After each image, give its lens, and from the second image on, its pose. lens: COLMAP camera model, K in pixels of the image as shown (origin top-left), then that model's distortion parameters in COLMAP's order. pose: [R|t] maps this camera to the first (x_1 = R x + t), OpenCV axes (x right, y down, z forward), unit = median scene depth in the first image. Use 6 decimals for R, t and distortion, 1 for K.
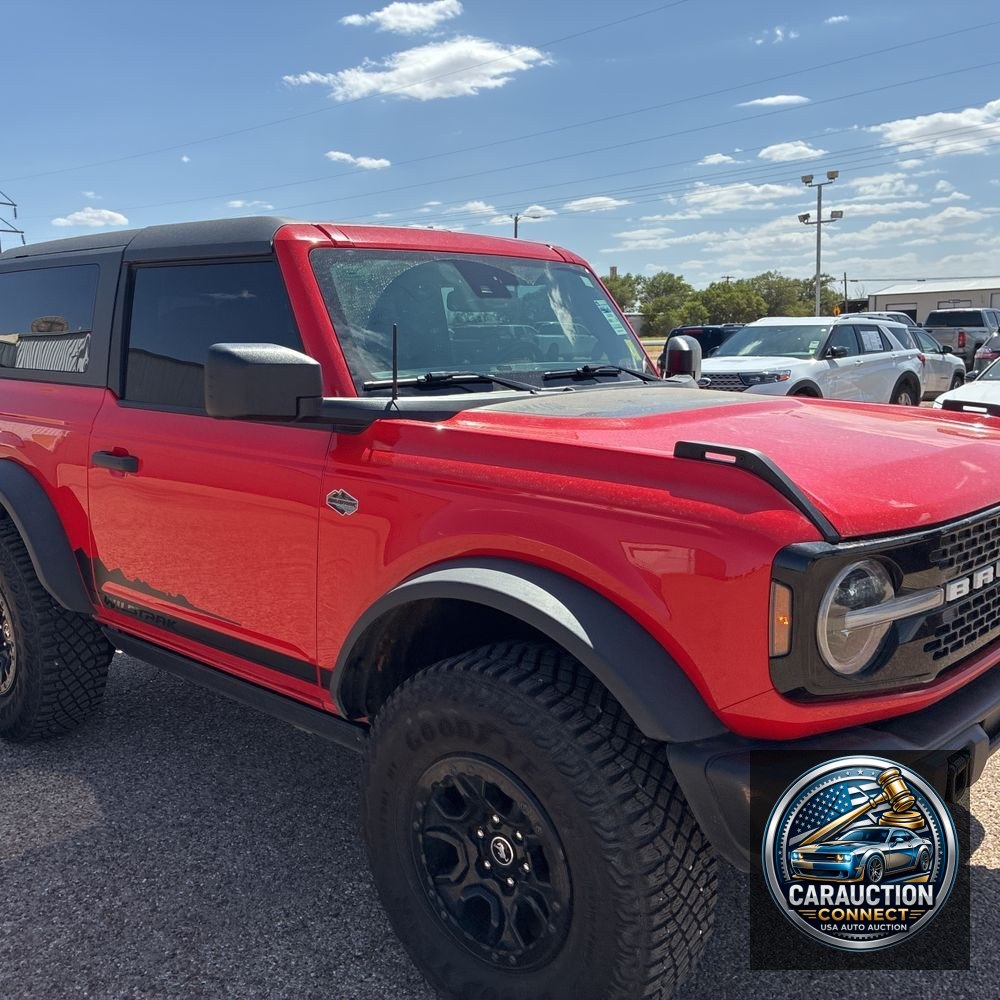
lens RADIAL K [[1013.5, 0, 498.5], [0, 1013.5, 495.3], [0, 0, 1]] dist [0.028264, 0.000000]
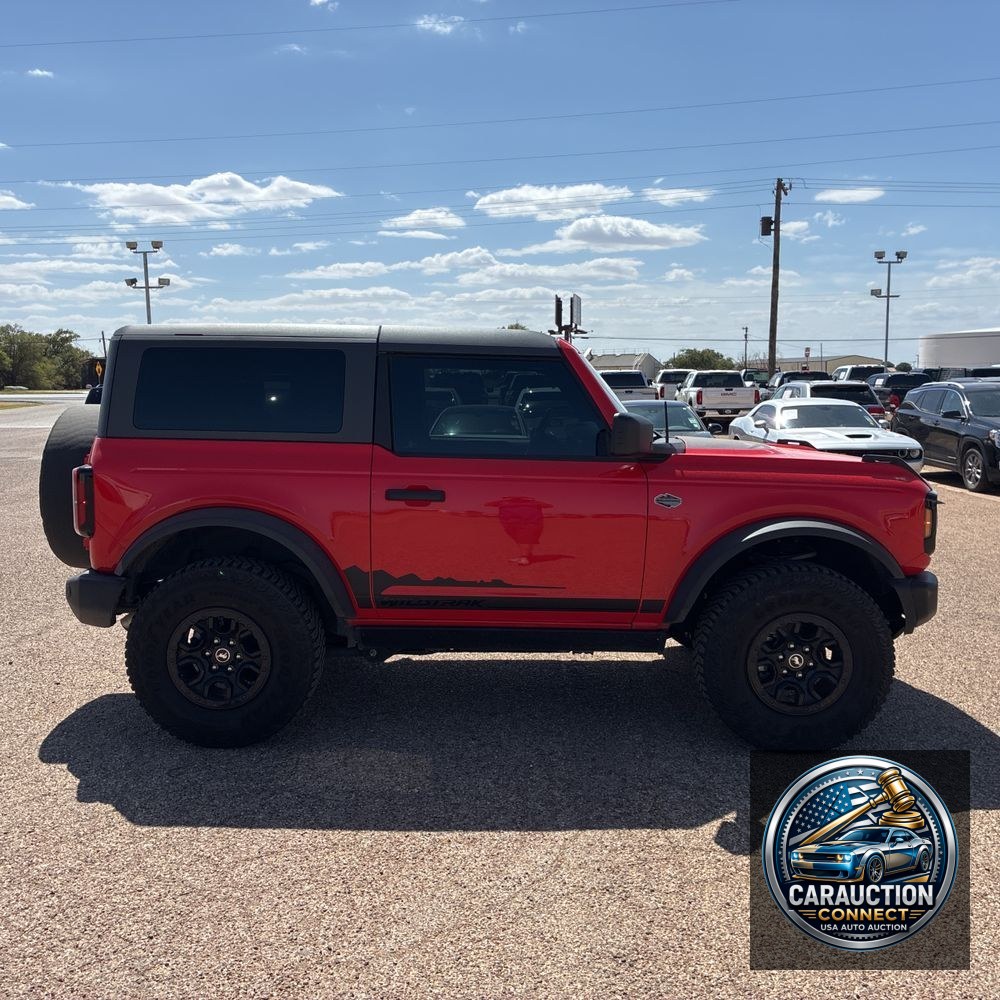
lens RADIAL K [[1013.5, 0, 500.4], [0, 1013.5, 502.5], [0, 0, 1]] dist [0.028264, 0.000000]
pose [[0.750774, -0.060132, 0.657817, -0.115631], [0.092145, 0.995645, -0.014153, 0.000576], [-0.654101, 0.071240, 0.753045, -0.010942]]
